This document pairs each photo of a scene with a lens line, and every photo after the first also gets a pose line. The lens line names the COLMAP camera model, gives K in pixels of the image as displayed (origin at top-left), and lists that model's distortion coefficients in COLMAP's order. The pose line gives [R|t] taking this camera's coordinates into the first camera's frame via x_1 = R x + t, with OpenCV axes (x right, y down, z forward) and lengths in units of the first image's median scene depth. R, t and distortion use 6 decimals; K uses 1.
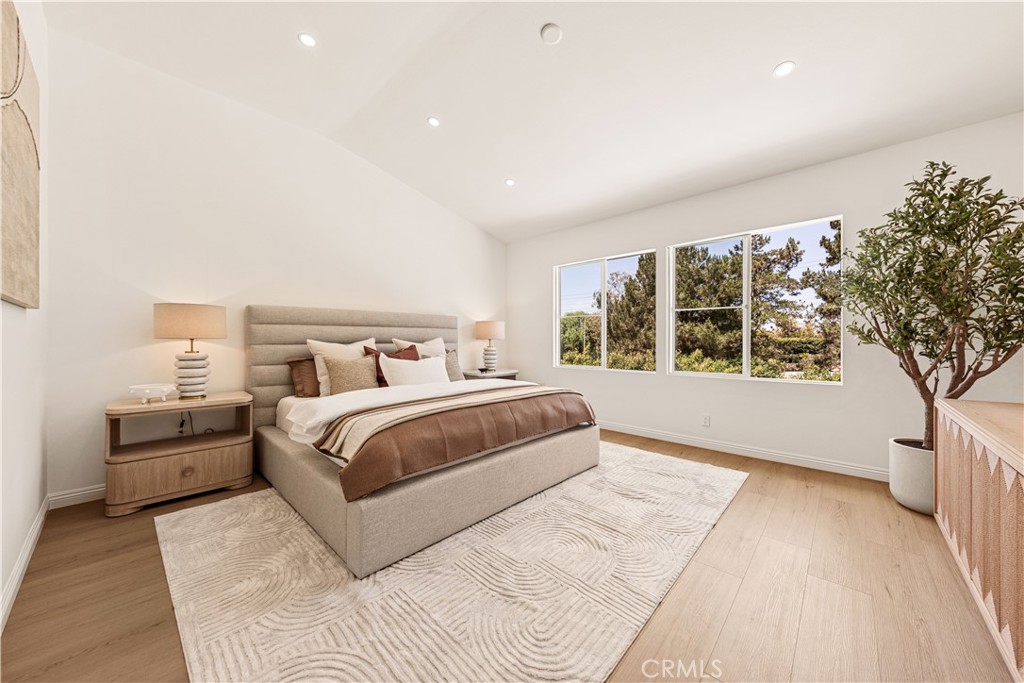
lens RADIAL K [[357.6, 0, 509.6], [0, 357.6, 340.7], [0, 0, 1]] dist [0.000087, 0.000088]
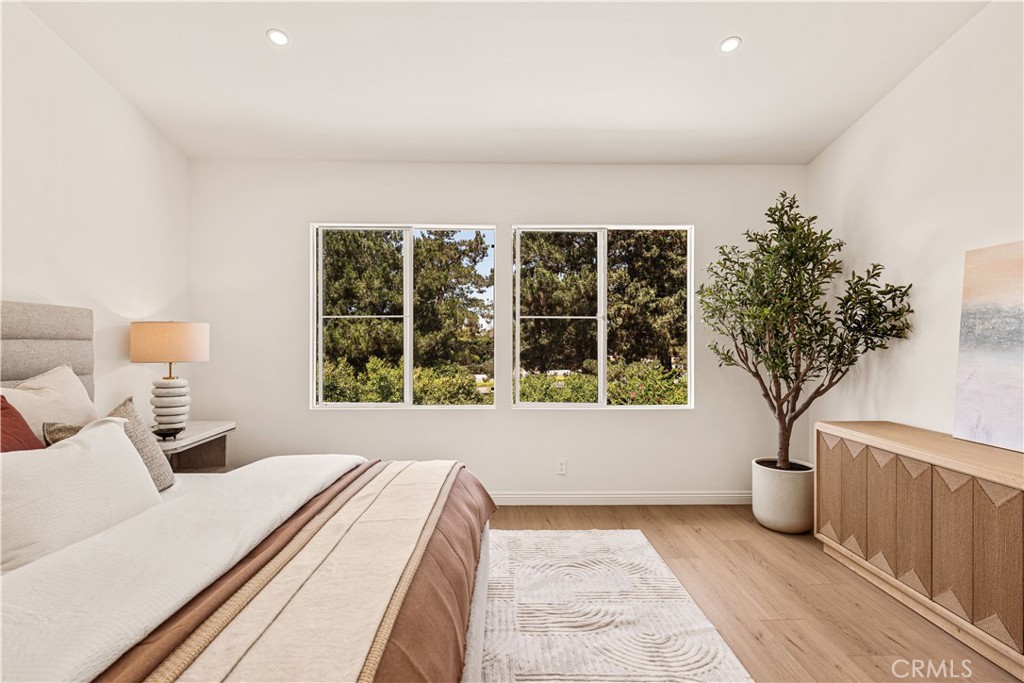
lens RADIAL K [[496.8, 0, 509.1], [0, 496.8, 340.0], [0, 0, 1]] dist [0.001065, -0.012945]
pose [[0.710907, 0.001901, 0.703283, -0.204986], [-0.001574, 0.999998, -0.001112, -0.032993], [-0.703284, -0.000316, 0.710909, 0.269053]]
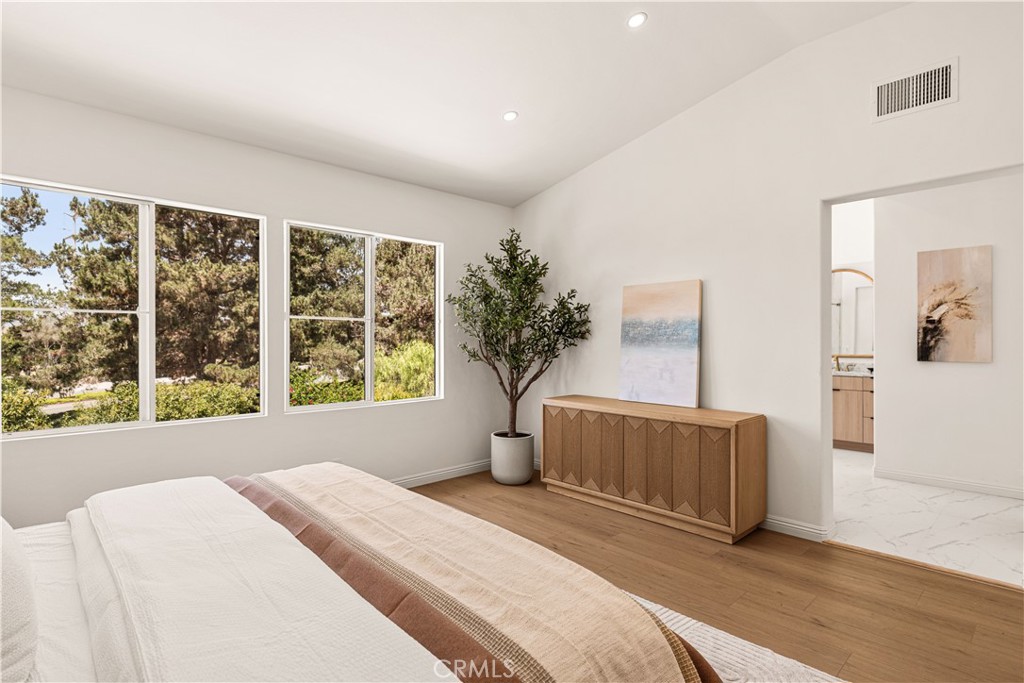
lens RADIAL K [[509.0, 0, 512.0], [0, 509.0, 341.5], [0, 0, 1]] dist [-0.000286, -0.000247]
pose [[0.051030, -0.000603, 0.998697, -0.395345], [0.001991, 0.999998, 0.000502, -0.032787], [-0.998695, 0.001963, 0.051031, 0.453243]]
